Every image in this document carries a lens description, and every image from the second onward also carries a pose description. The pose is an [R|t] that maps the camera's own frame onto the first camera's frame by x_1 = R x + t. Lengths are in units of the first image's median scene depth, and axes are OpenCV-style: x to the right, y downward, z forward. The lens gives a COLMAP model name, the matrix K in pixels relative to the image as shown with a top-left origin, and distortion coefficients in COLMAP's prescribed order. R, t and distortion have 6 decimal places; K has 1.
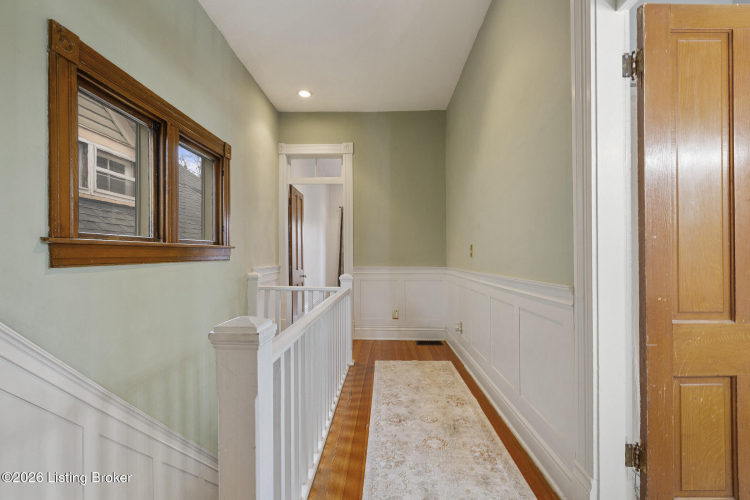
lens RADIAL K [[335.7, 0, 376.0], [0, 335.7, 253.3], [0, 0, 1]] dist [-0.005224, 0.001498]
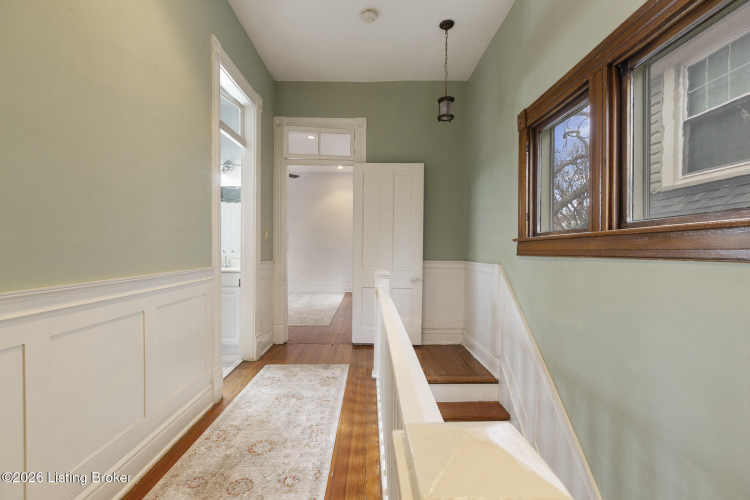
lens RADIAL K [[335.7, 0, 375.9], [0, 335.7, 250.4], [0, 0, 1]] dist [-0.005224, 0.001498]
pose [[-0.998966, -0.002459, -0.045397, -0.104124], [-0.002256, 0.999987, -0.004524, 0.020499], [0.045408, -0.004417, -0.998959, 2.074326]]
